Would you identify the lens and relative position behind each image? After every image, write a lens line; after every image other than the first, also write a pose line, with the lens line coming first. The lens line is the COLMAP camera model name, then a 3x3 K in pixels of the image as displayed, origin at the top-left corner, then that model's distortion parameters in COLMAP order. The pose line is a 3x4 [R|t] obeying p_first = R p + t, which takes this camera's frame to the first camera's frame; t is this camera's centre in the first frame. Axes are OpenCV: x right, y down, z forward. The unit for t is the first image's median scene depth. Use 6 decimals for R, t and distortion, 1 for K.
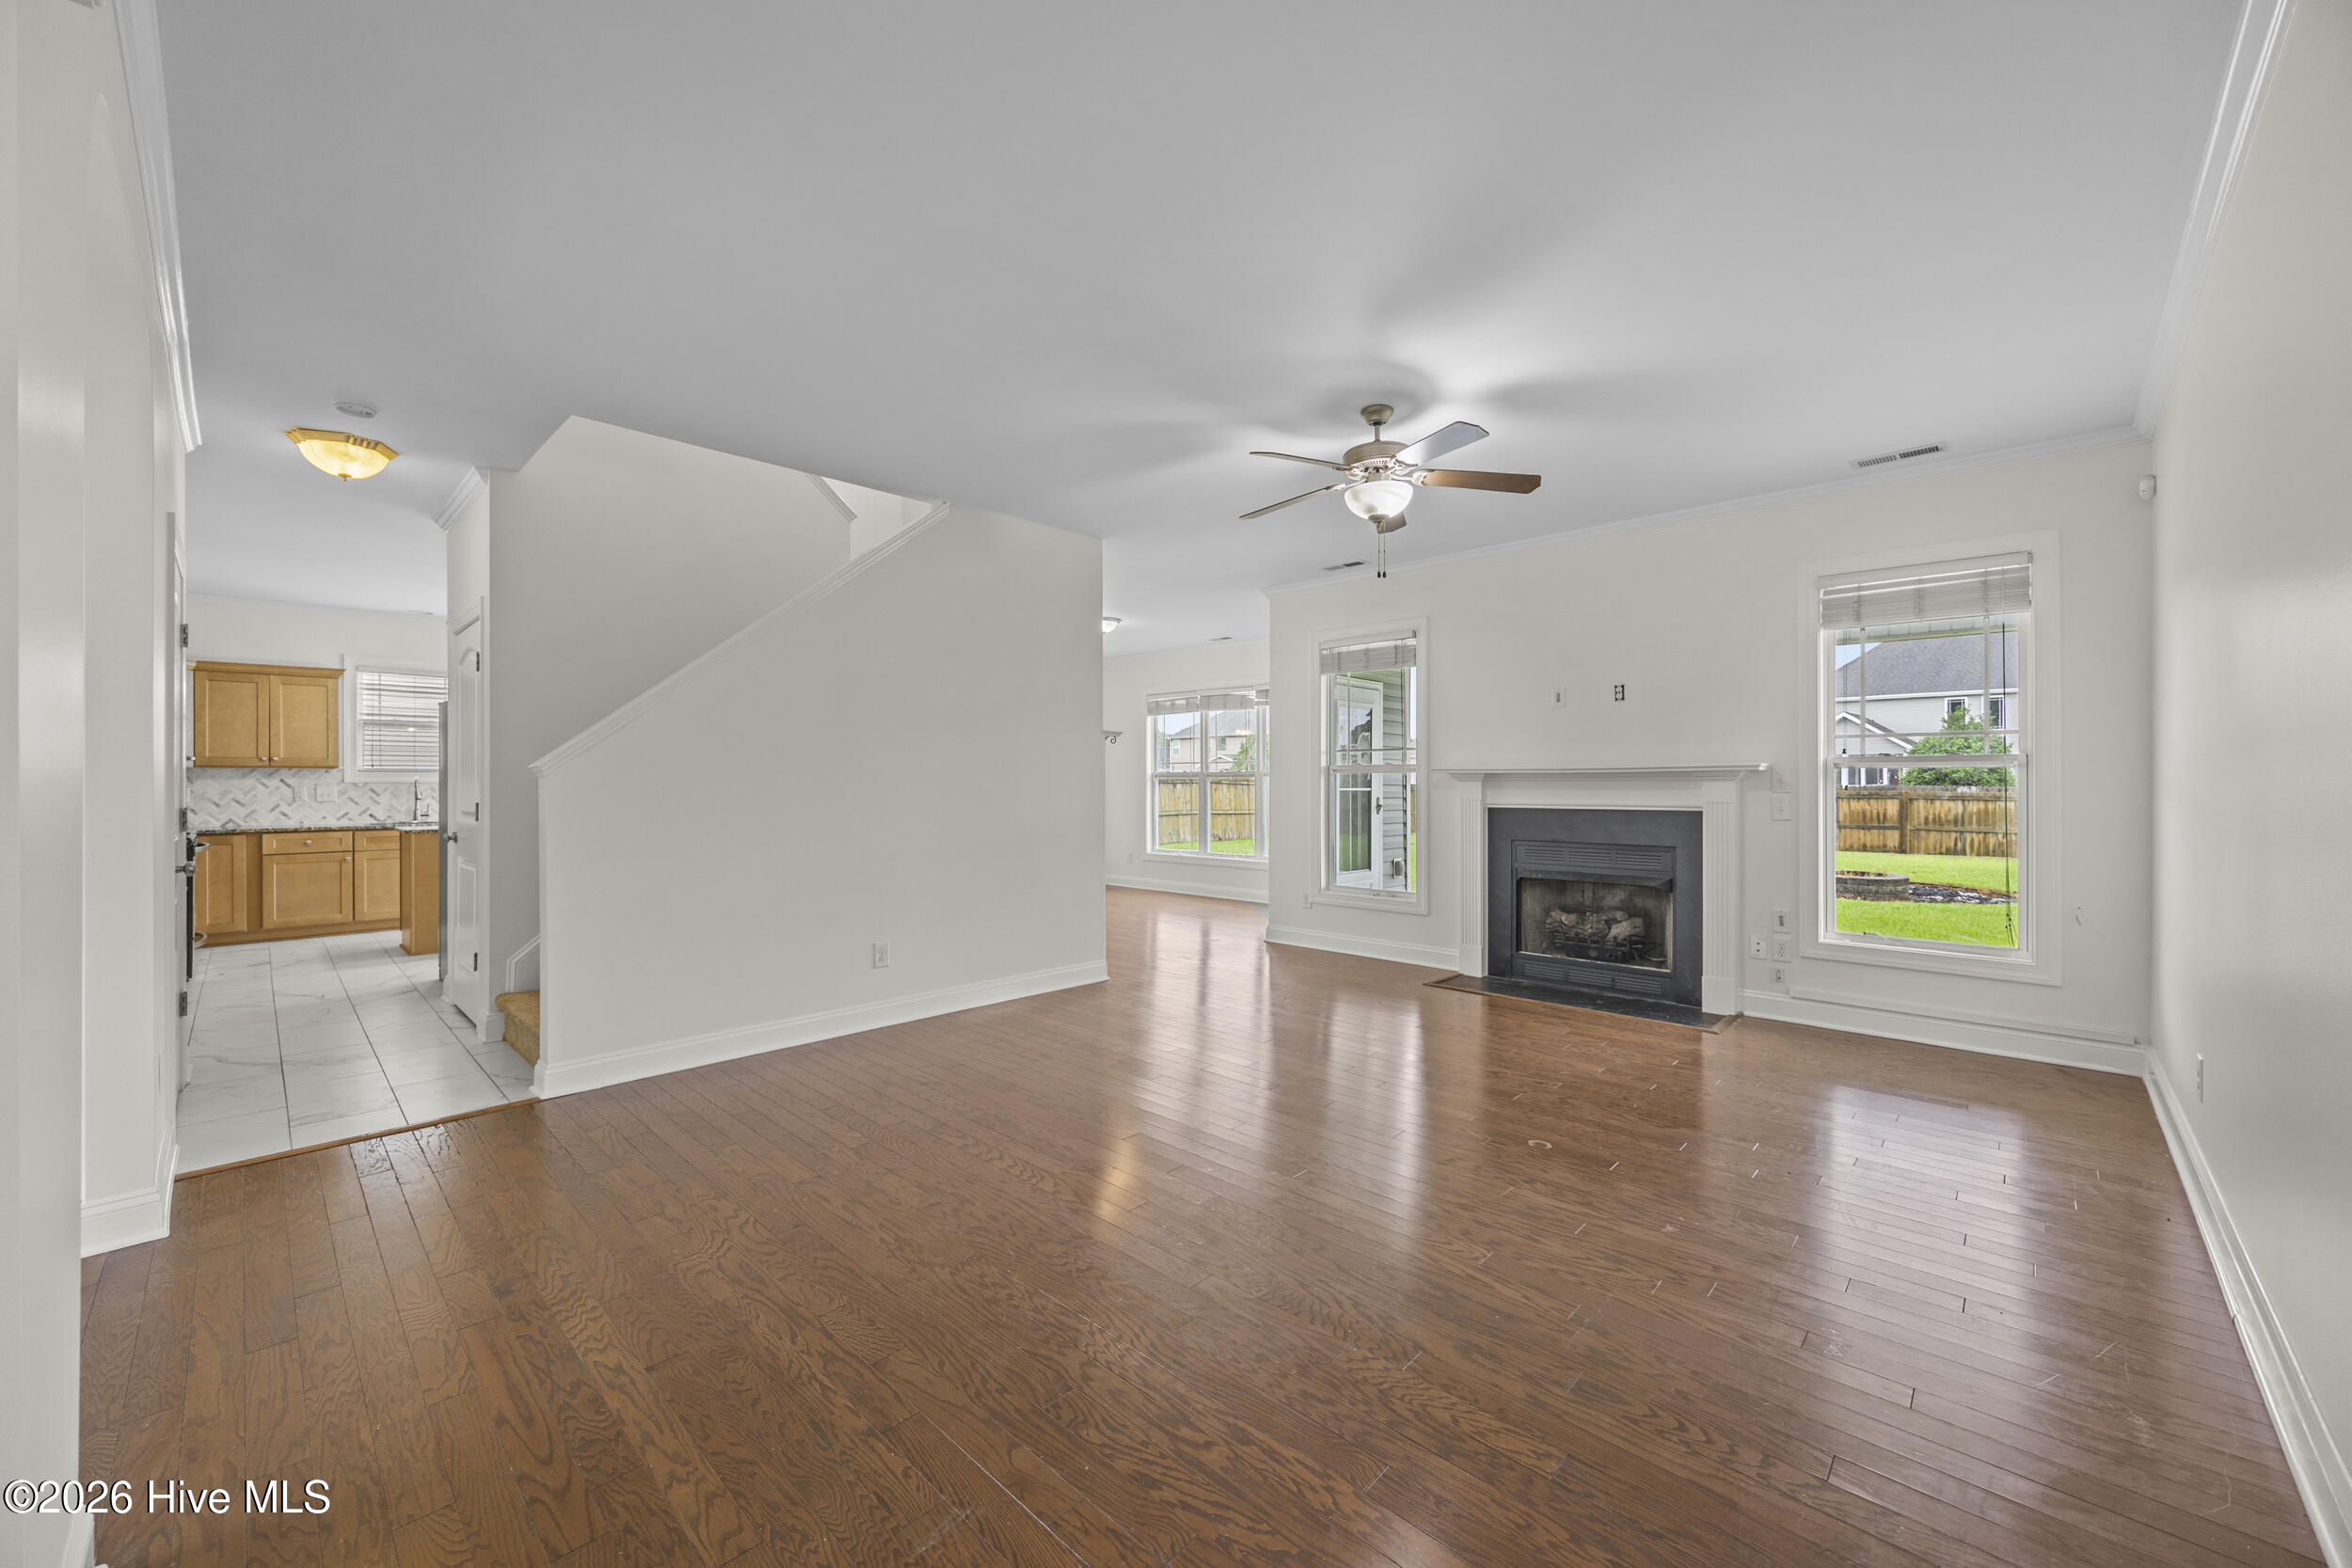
lens RADIAL K [[890.3, 0, 1169.0], [0, 890.3, 782.4], [0, 0, 1]] dist [0.001620, 0.000278]
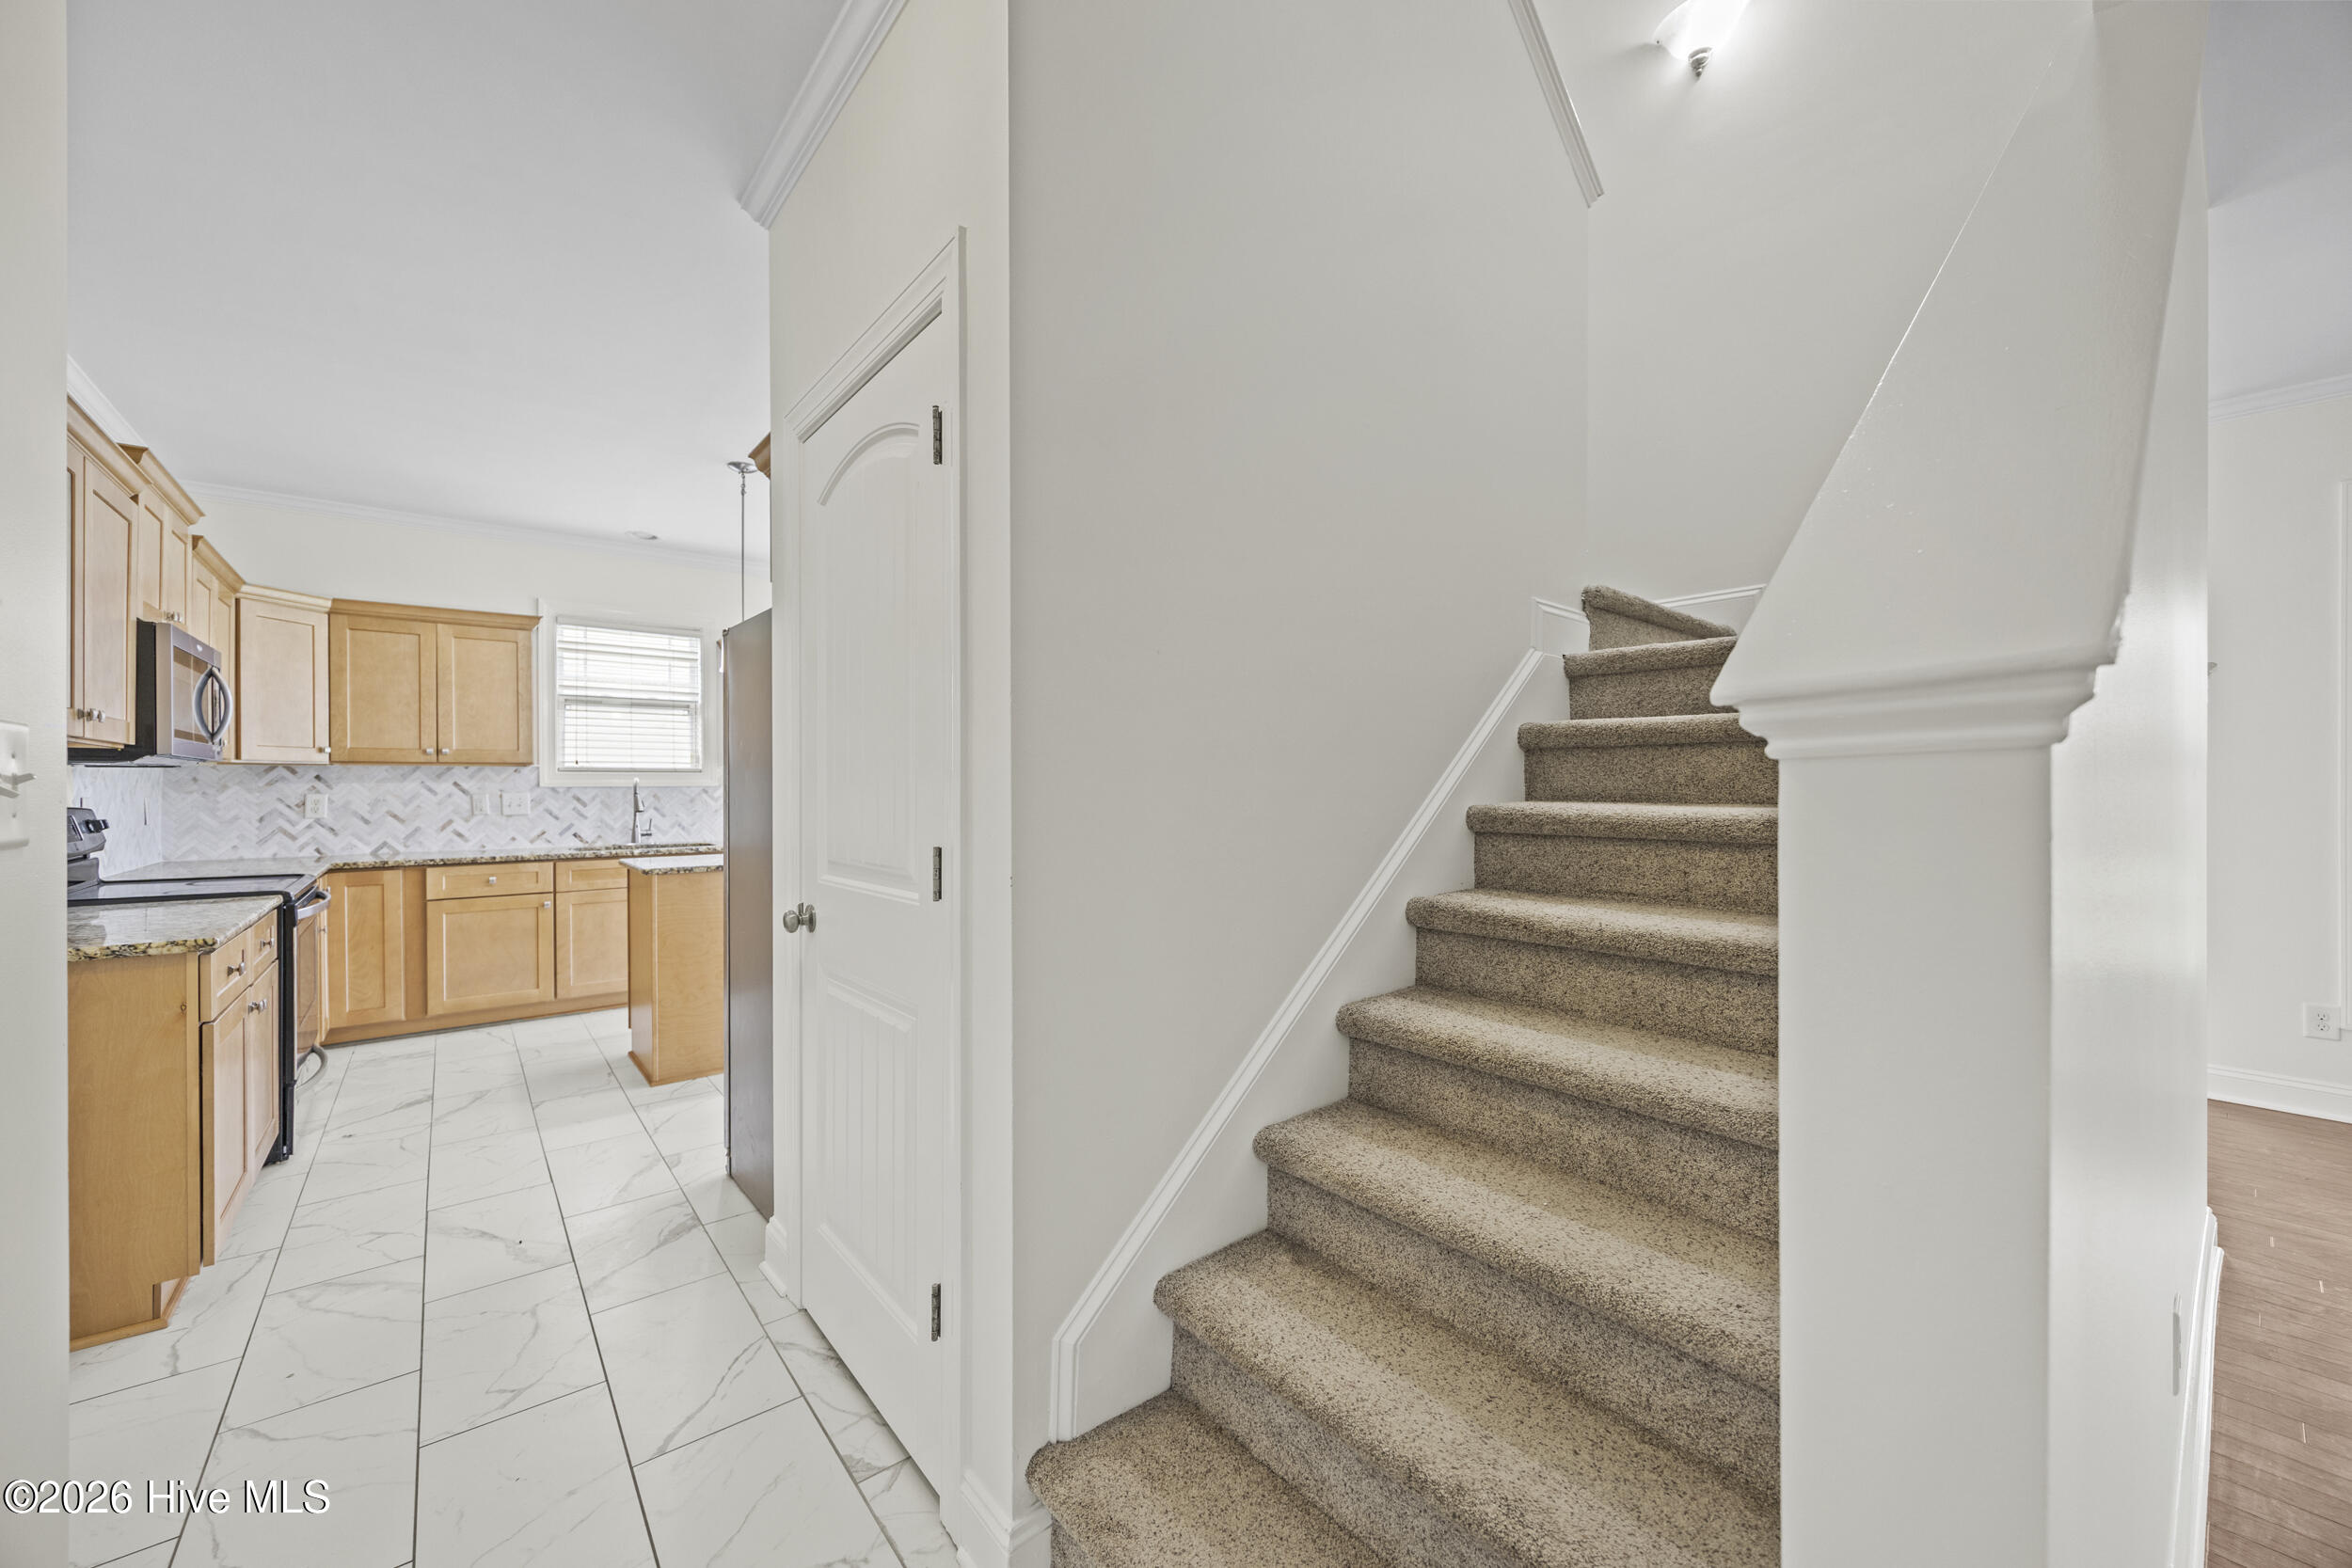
lens RADIAL K [[890.3, 0, 1184.6], [0, 890.3, 787.5], [0, 0, 1]] dist [0.001620, 0.000278]
pose [[0.993666, -0.001570, -0.112363, -0.387283], [0.002055, 0.999989, 0.004197, -0.001420], [0.112355, -0.004401, 0.993658, 0.408411]]
